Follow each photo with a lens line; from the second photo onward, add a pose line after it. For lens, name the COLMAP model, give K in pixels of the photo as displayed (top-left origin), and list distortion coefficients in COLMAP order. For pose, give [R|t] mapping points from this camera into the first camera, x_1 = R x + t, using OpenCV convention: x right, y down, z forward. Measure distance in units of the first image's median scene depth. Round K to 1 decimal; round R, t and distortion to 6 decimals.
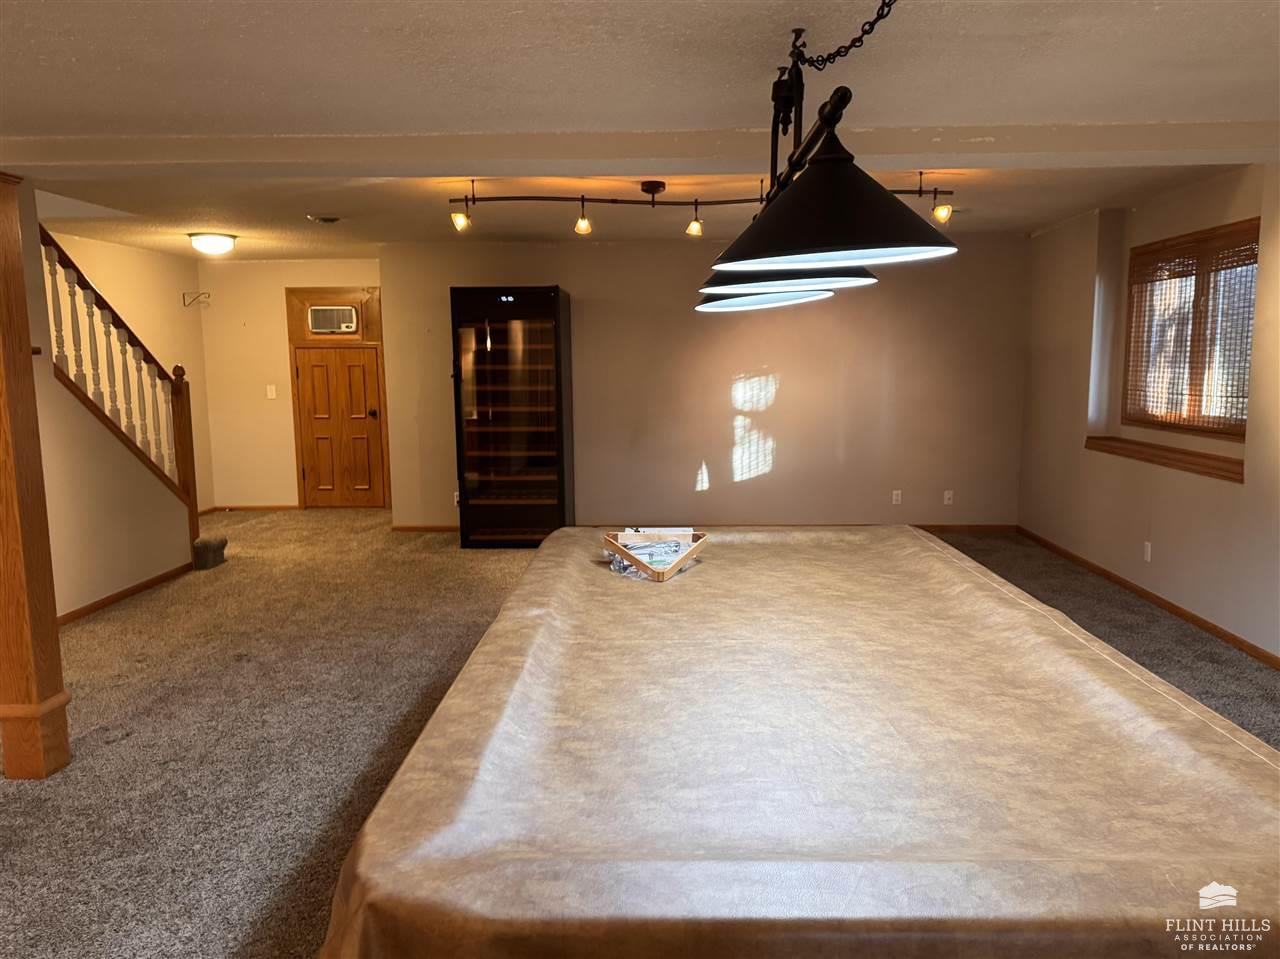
lens RADIAL K [[930.7, 0, 640.9], [0, 930.7, 481.0], [0, 0, 1]] dist [0.021355, -0.011488]
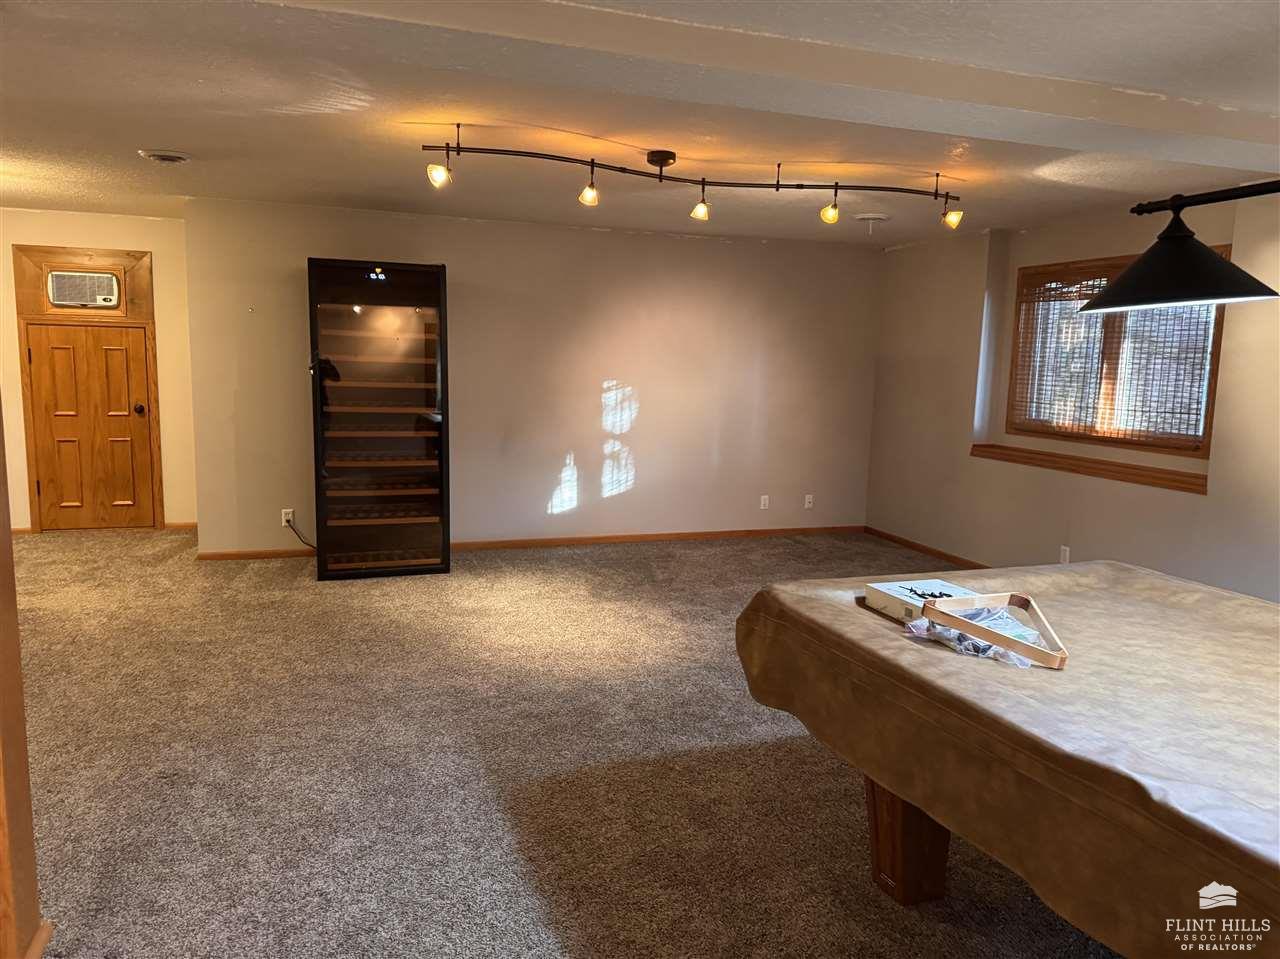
lens RADIAL K [[907.5, 0, 638.2], [0, 907.5, 479.3], [0, 0, 1]] dist [-0.009299, 0.008331]
pose [[0.934970, -0.015719, 0.354379, -0.242844], [0.012075, 0.999849, 0.012491, -0.025938], [-0.354522, -0.007400, 0.935019, 0.184067]]
